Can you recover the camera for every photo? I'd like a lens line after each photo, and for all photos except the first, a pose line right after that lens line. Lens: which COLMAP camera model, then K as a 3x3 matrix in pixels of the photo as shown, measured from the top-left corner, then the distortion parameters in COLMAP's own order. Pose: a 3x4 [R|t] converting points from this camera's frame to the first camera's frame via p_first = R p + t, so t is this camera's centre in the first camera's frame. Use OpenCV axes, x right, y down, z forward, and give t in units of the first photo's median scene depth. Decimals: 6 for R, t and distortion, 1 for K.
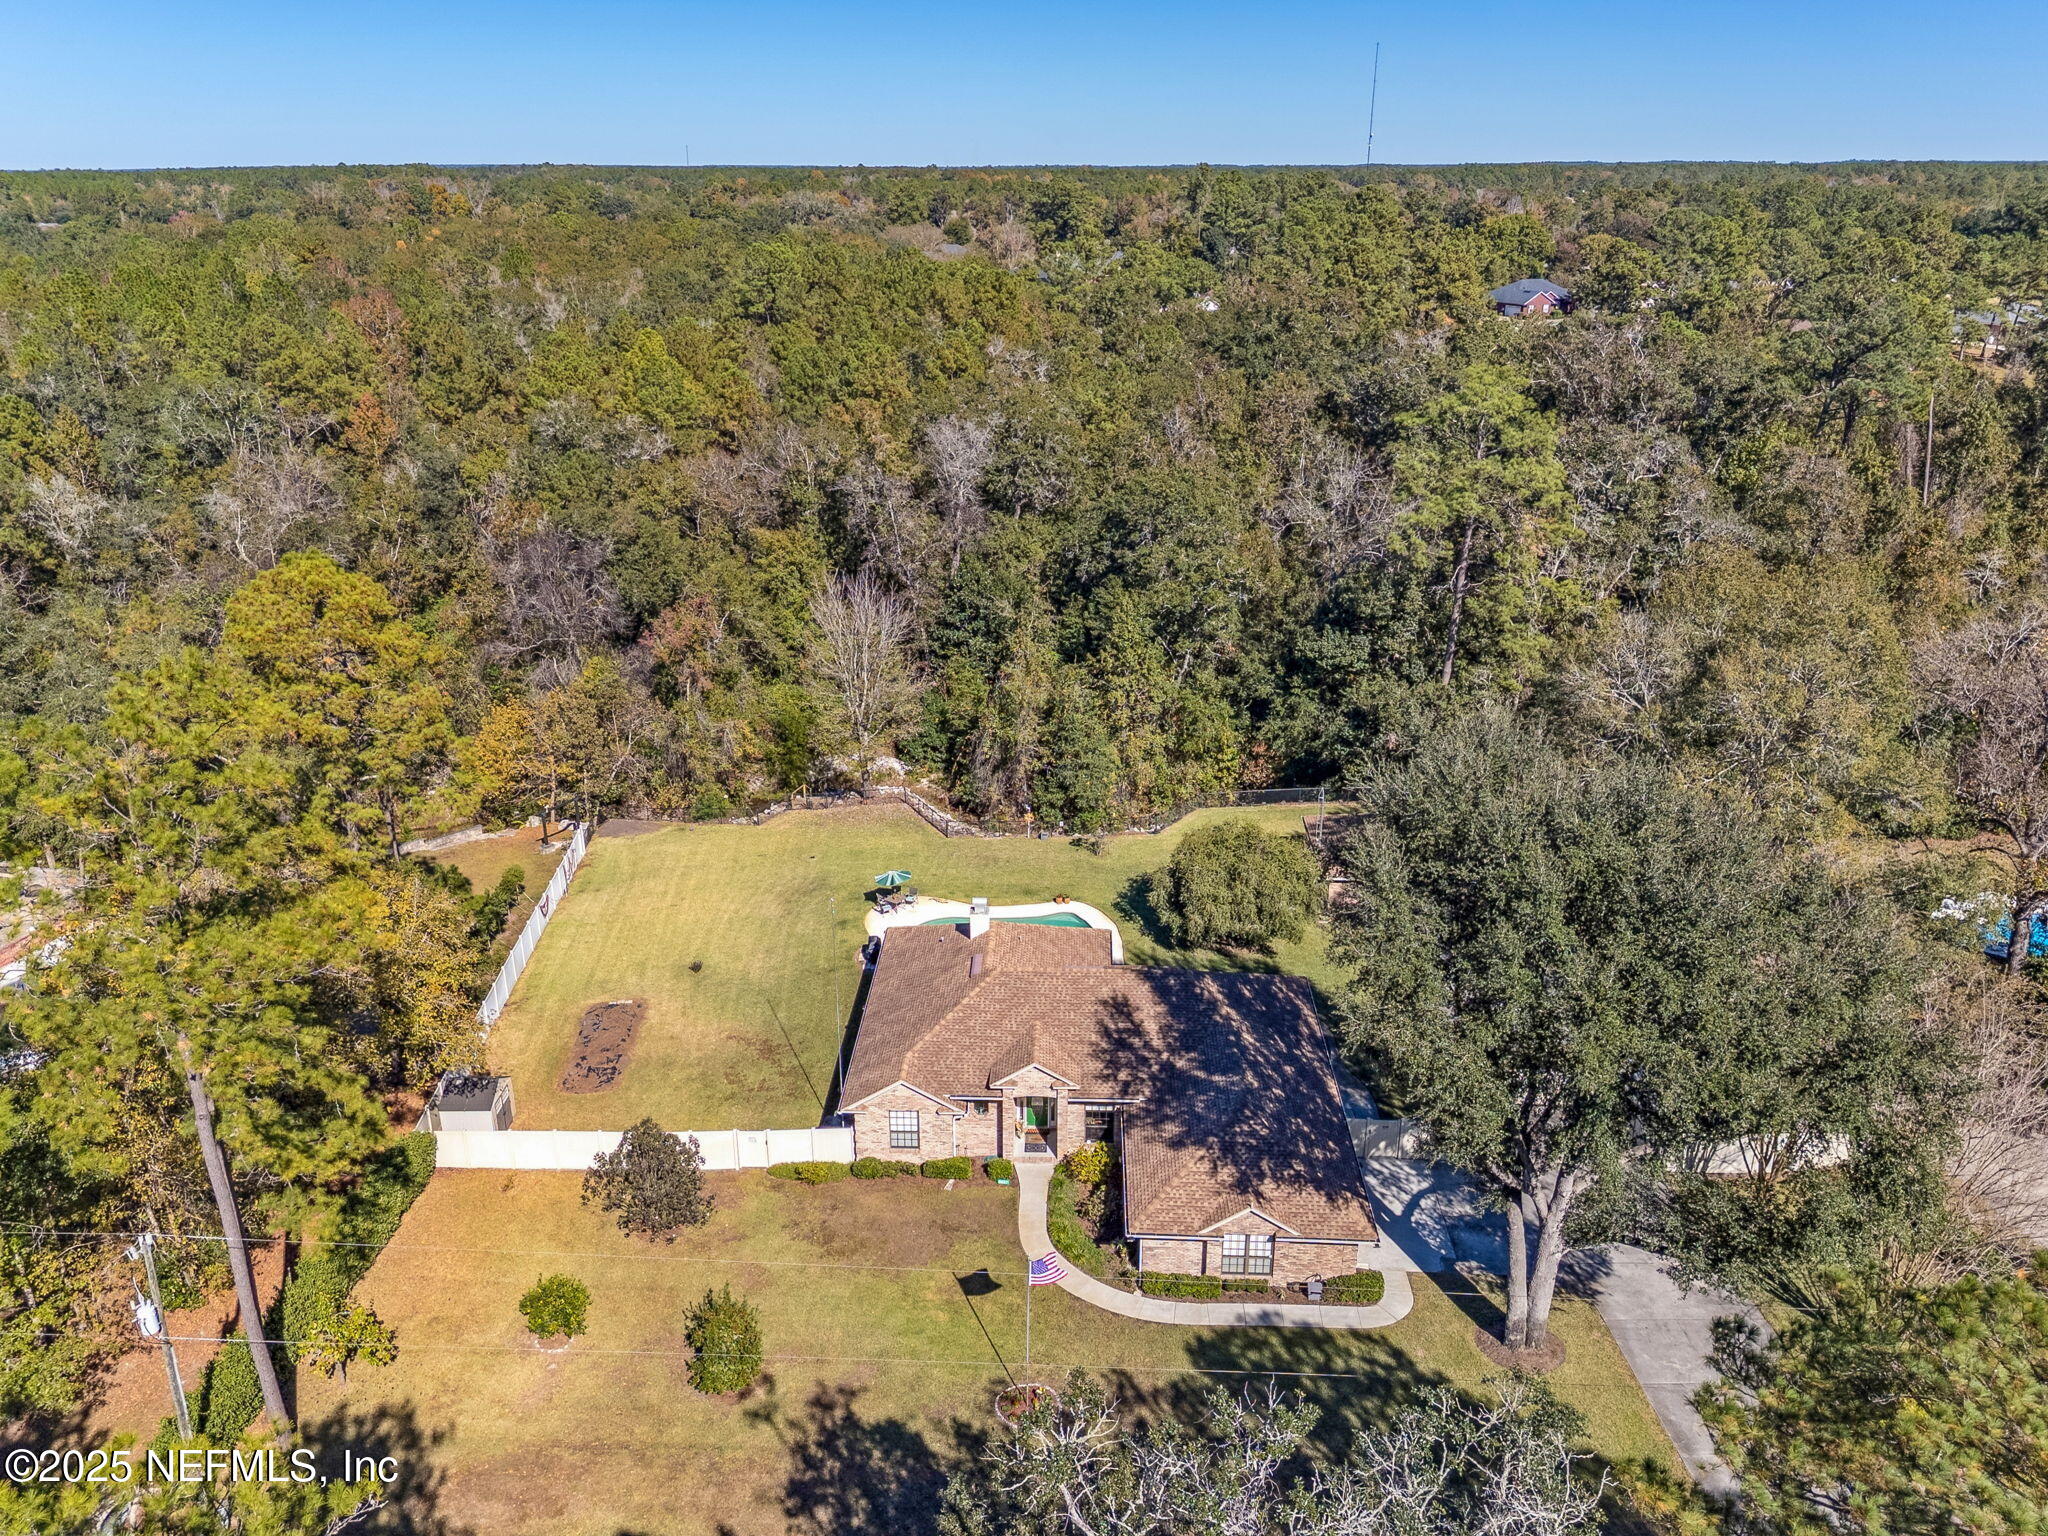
lens RADIAL K [[1544.2, 0, 1024.0], [0, 1544.2, 768.0], [0, 0, 1]] dist [0.091872, 0.000218]
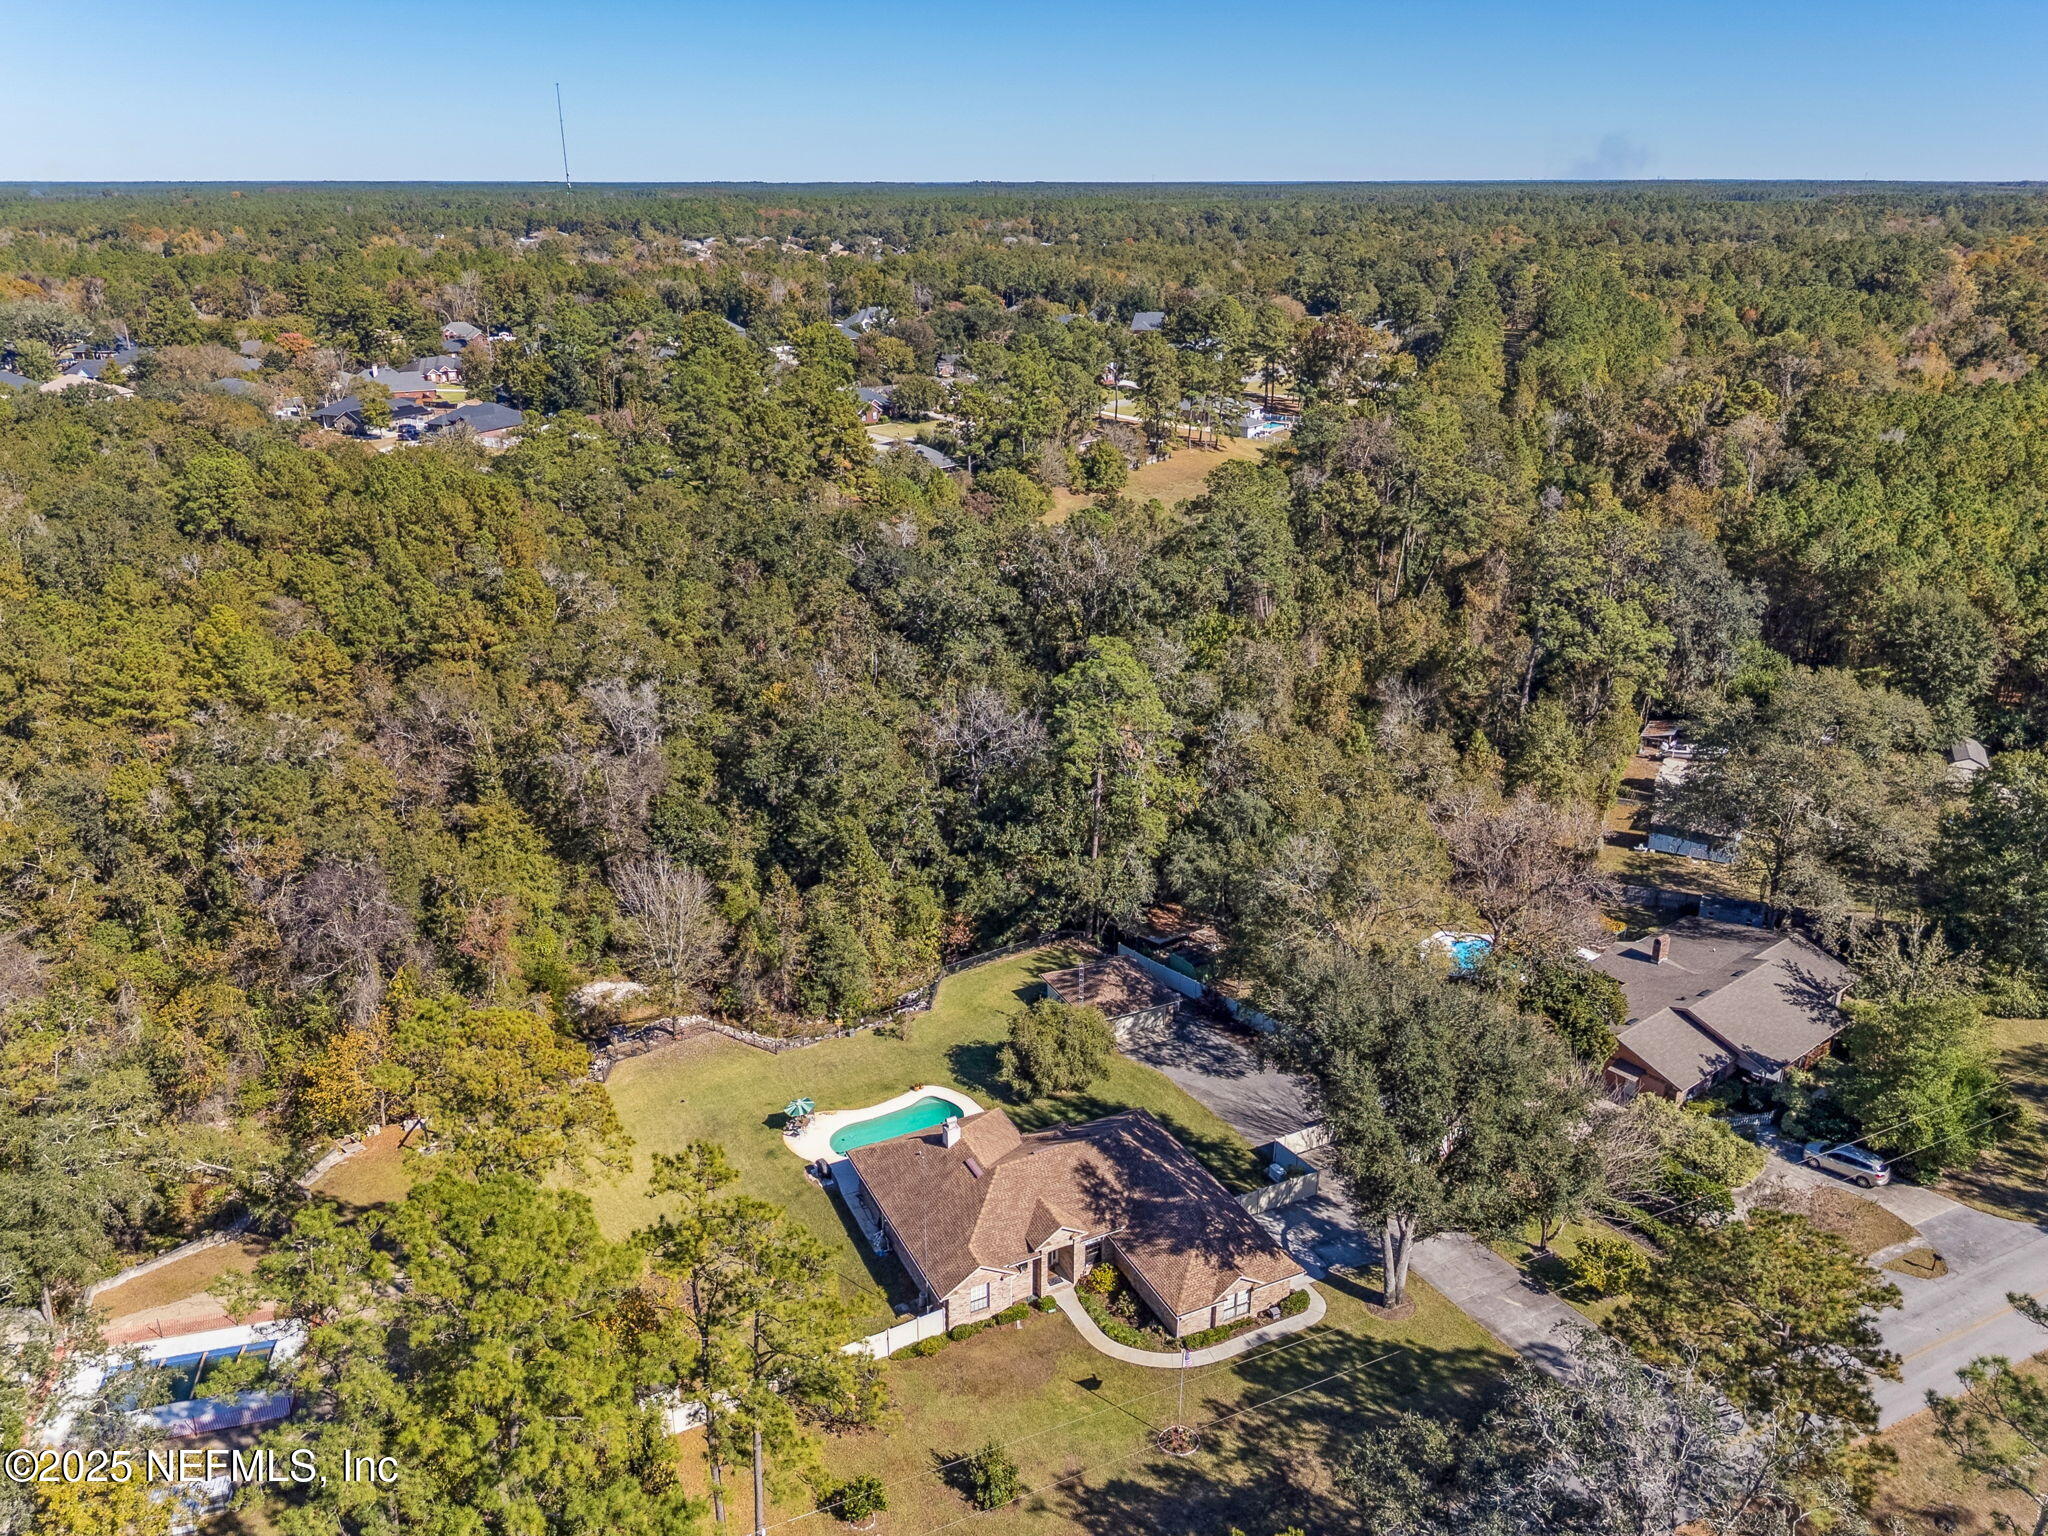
lens RADIAL K [[1543.0, 0, 1024.0], [0, 1543.0, 768.0], [0, 0, 1]] dist [0.046556, -0.000392]
pose [[0.881579, -0.172488, 0.439392, -0.589985], [0.174005, 0.984043, 0.037179, -0.297084], [-0.438794, 0.043680, 0.897526, -0.329940]]
